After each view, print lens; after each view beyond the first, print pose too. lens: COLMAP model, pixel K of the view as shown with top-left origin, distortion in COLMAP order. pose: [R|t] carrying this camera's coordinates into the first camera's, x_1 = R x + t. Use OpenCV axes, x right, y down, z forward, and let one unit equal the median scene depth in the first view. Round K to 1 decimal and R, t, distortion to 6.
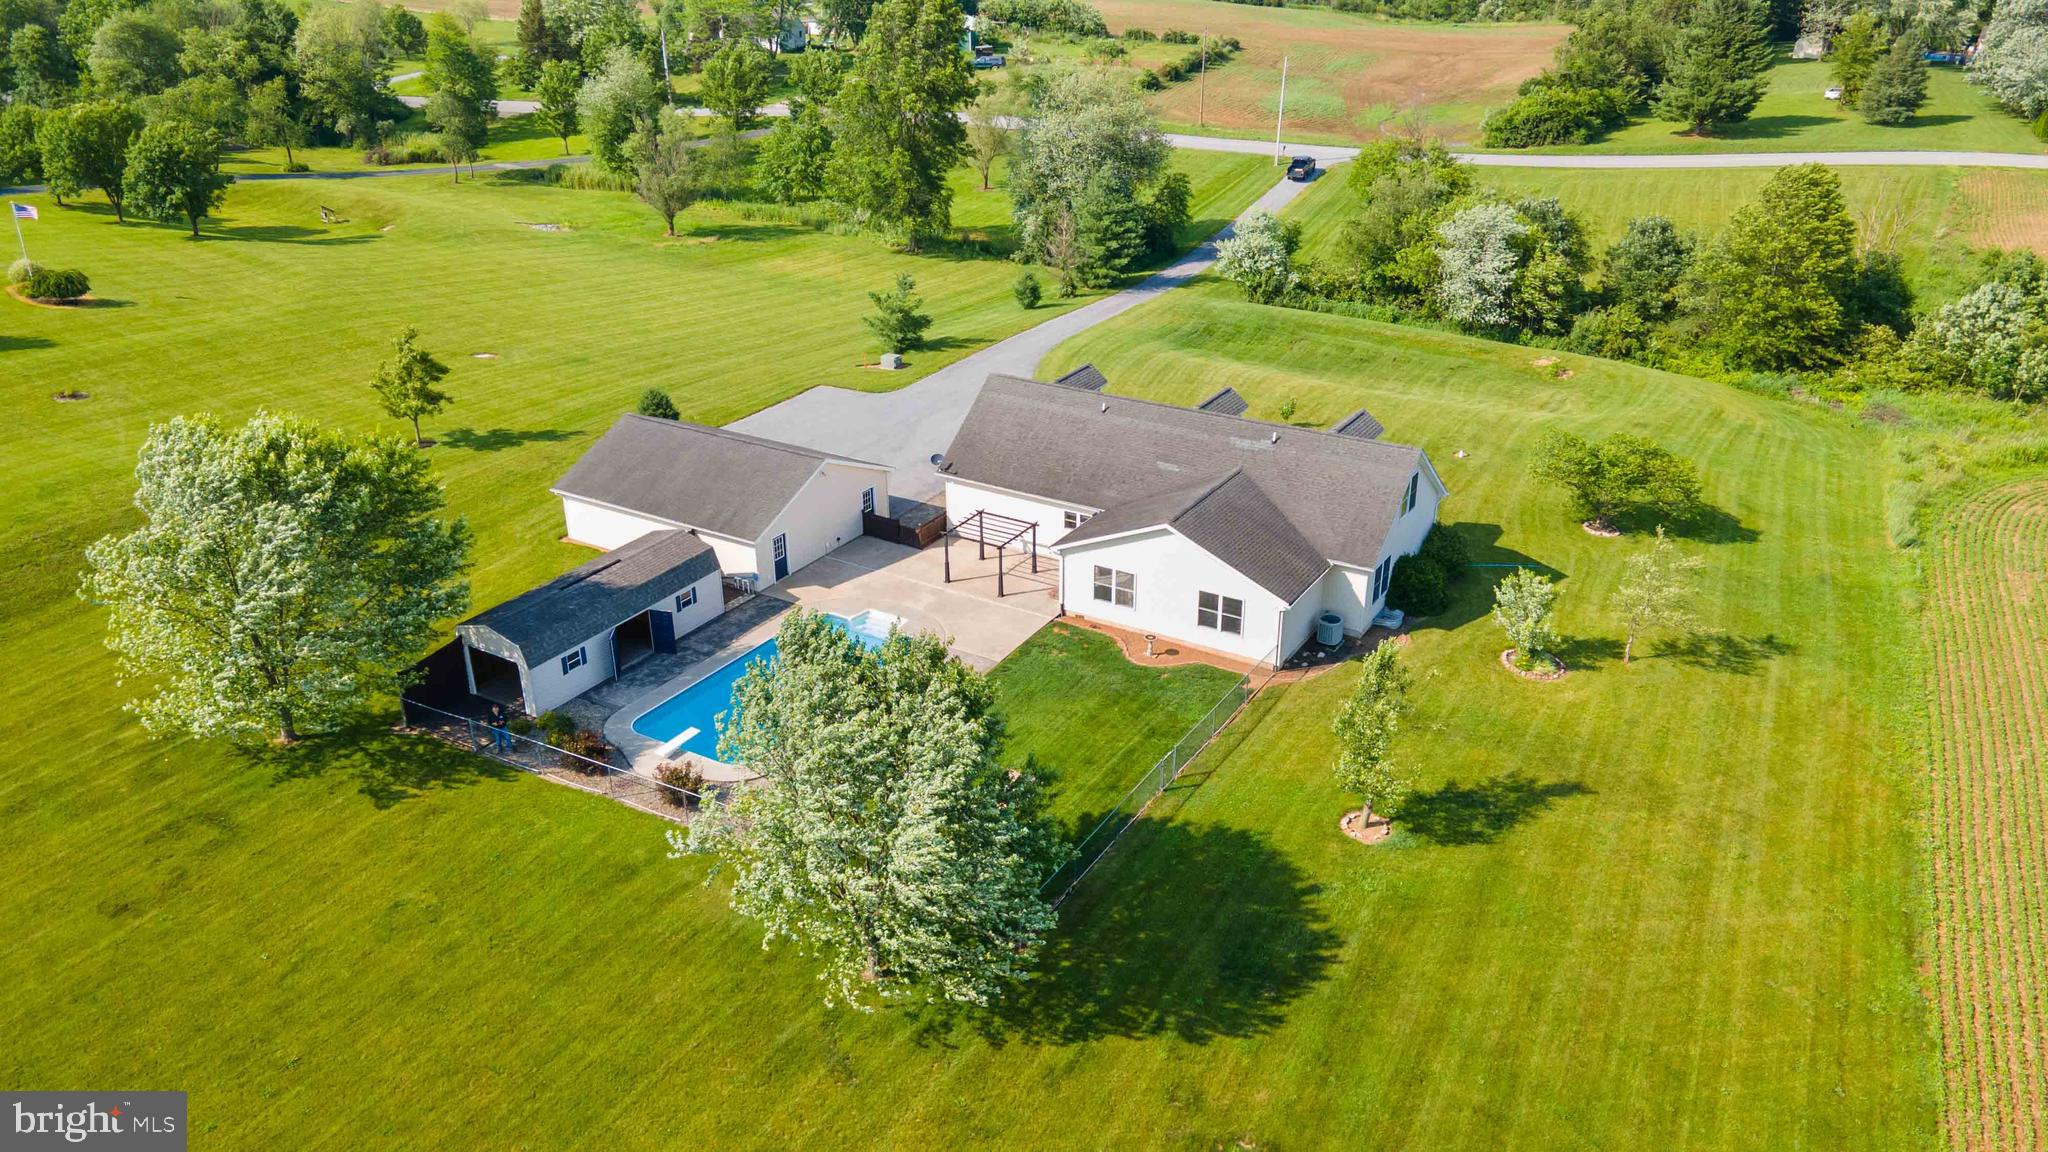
lens RADIAL K [[1497.3, 0, 1016.5], [0, 1497.3, 576.4], [0, 0, 1]] dist [0.013780, 0.049049]
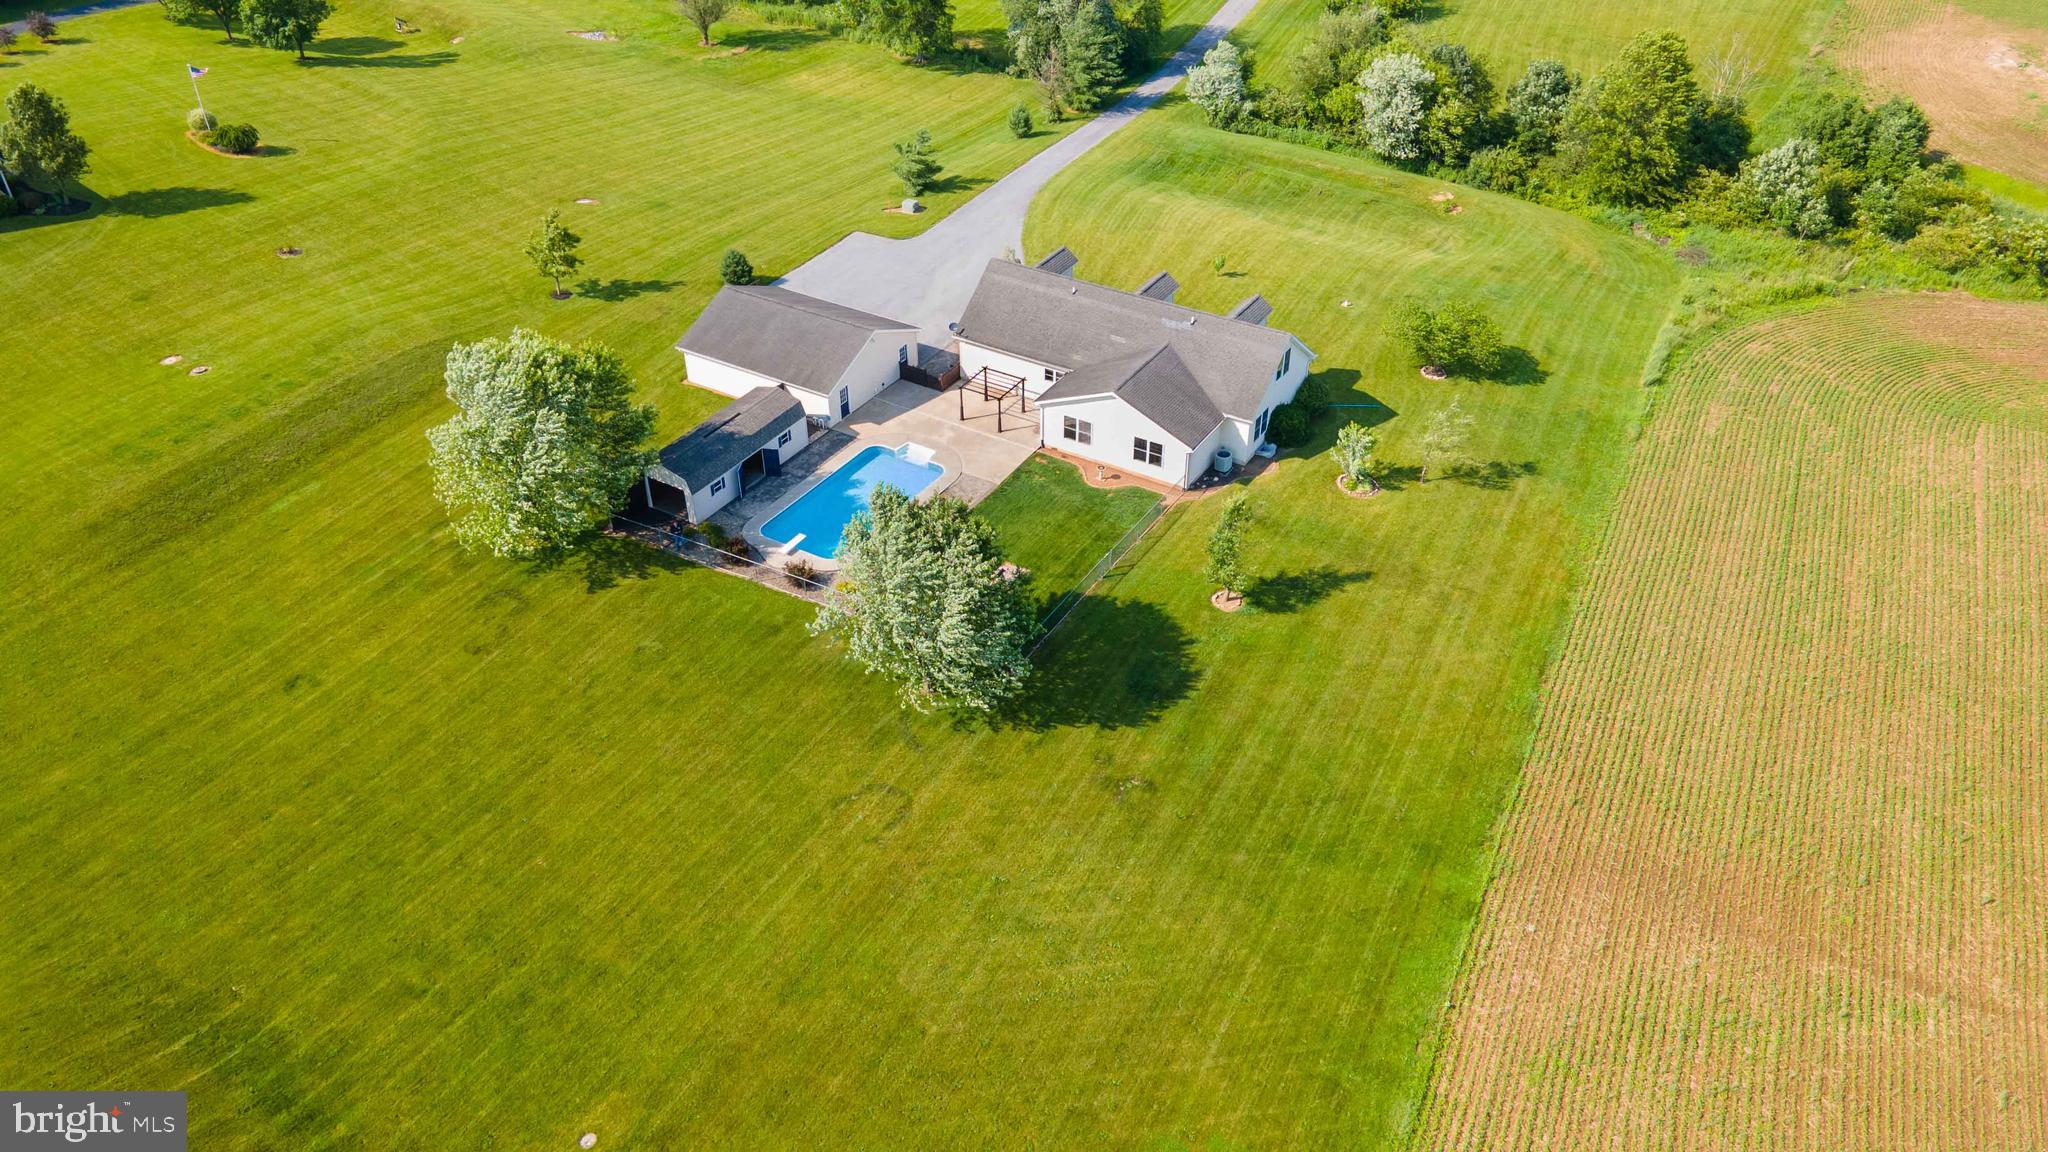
lens RADIAL K [[1497.3, 0, 1016.5], [0, 1497.3, 576.4], [0, 0, 1]] dist [0.013780, 0.049049]
pose [[0.999993, 0.001008, 0.003712, 0.000500], [-0.001722, 0.980235, 0.197828, -0.136179], [-0.003439, -0.197833, 0.980230, -0.440367]]
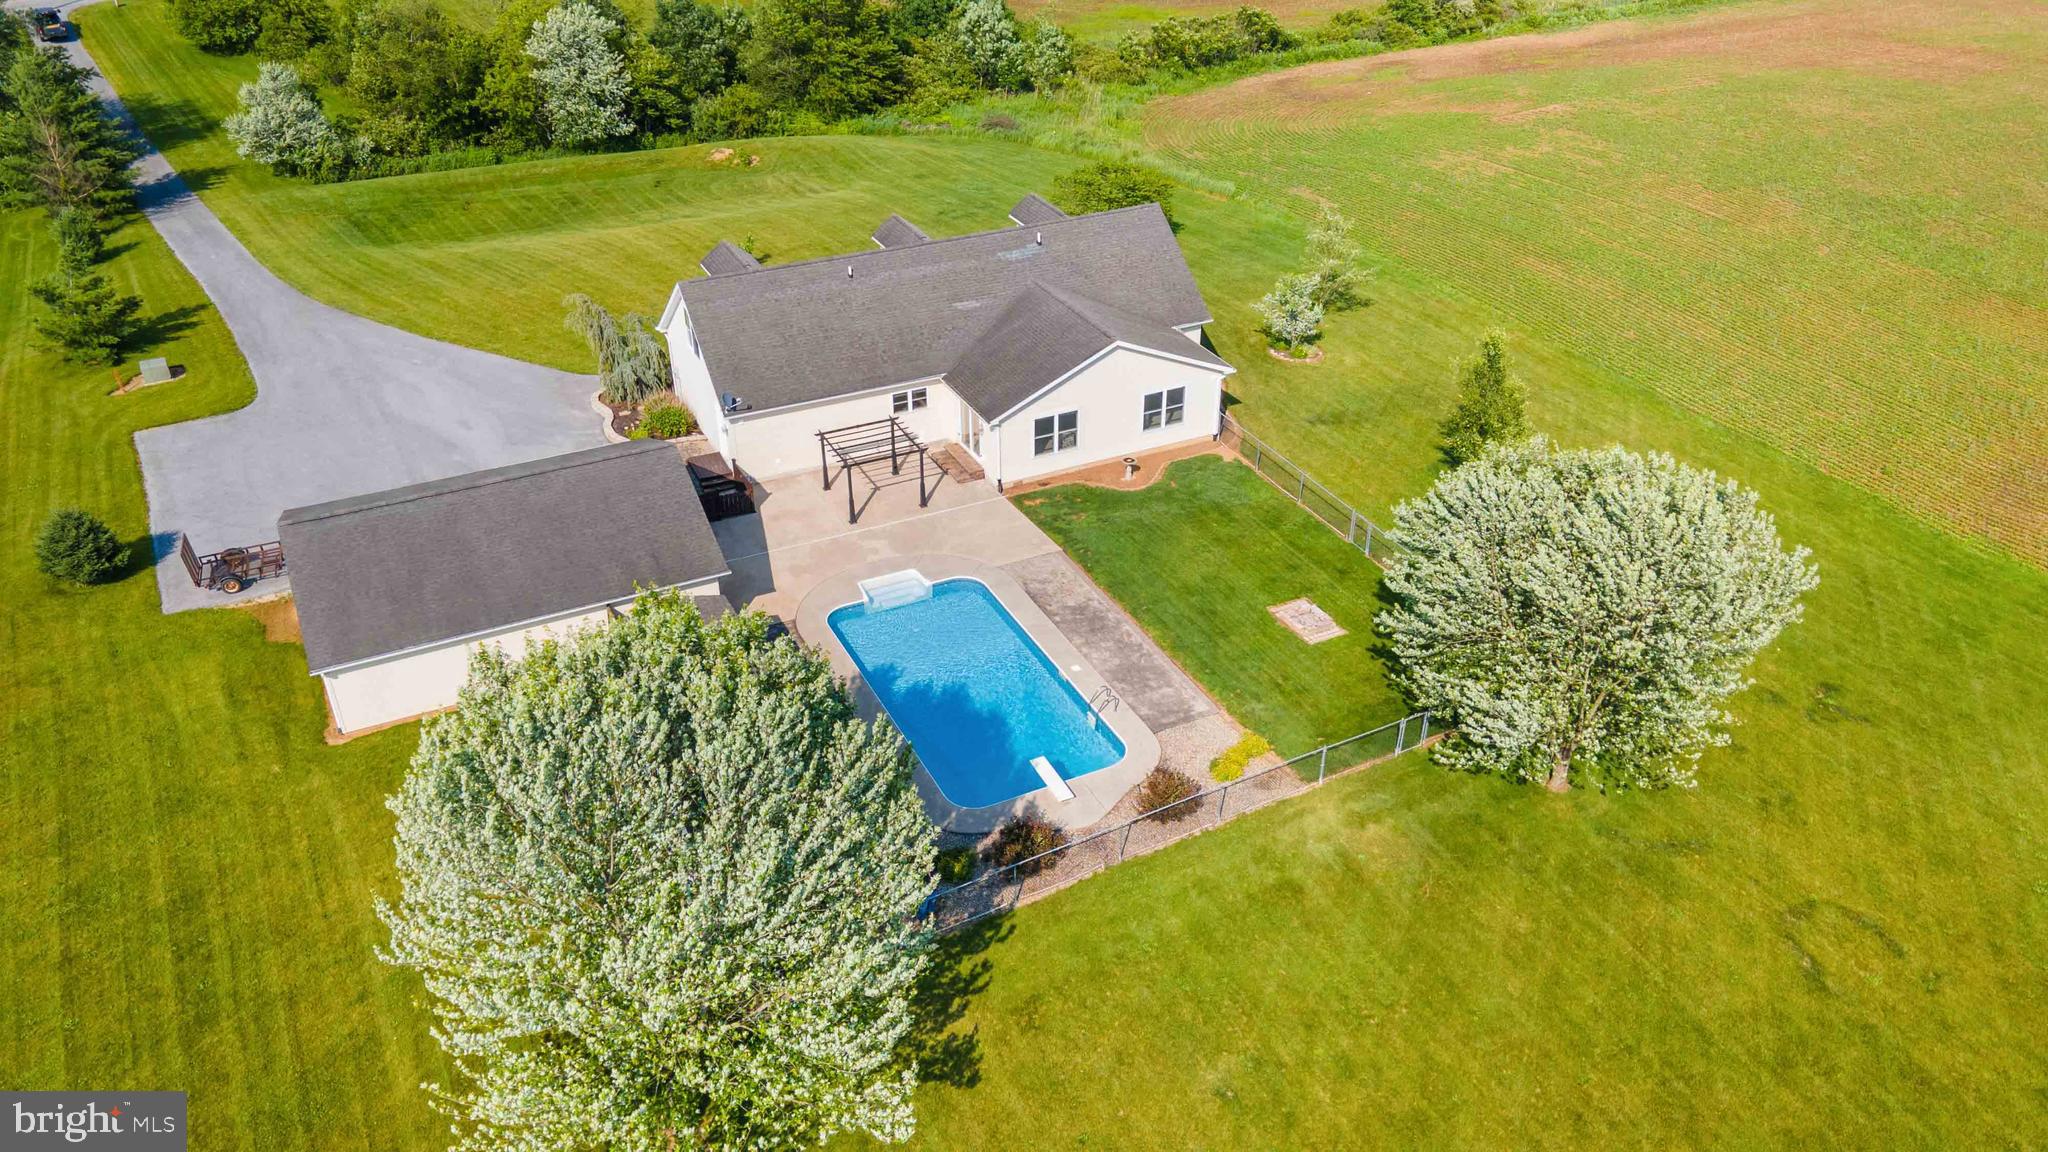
lens RADIAL K [[1497.3, 0, 1016.5], [0, 1497.3, 576.4], [0, 0, 1]] dist [0.013780, 0.049049]
pose [[0.537279, -0.445001, 0.716454, -0.628332], [0.357090, 0.889605, 0.284761, -0.179931], [-0.764080, 0.102843, 0.636871, 0.416994]]
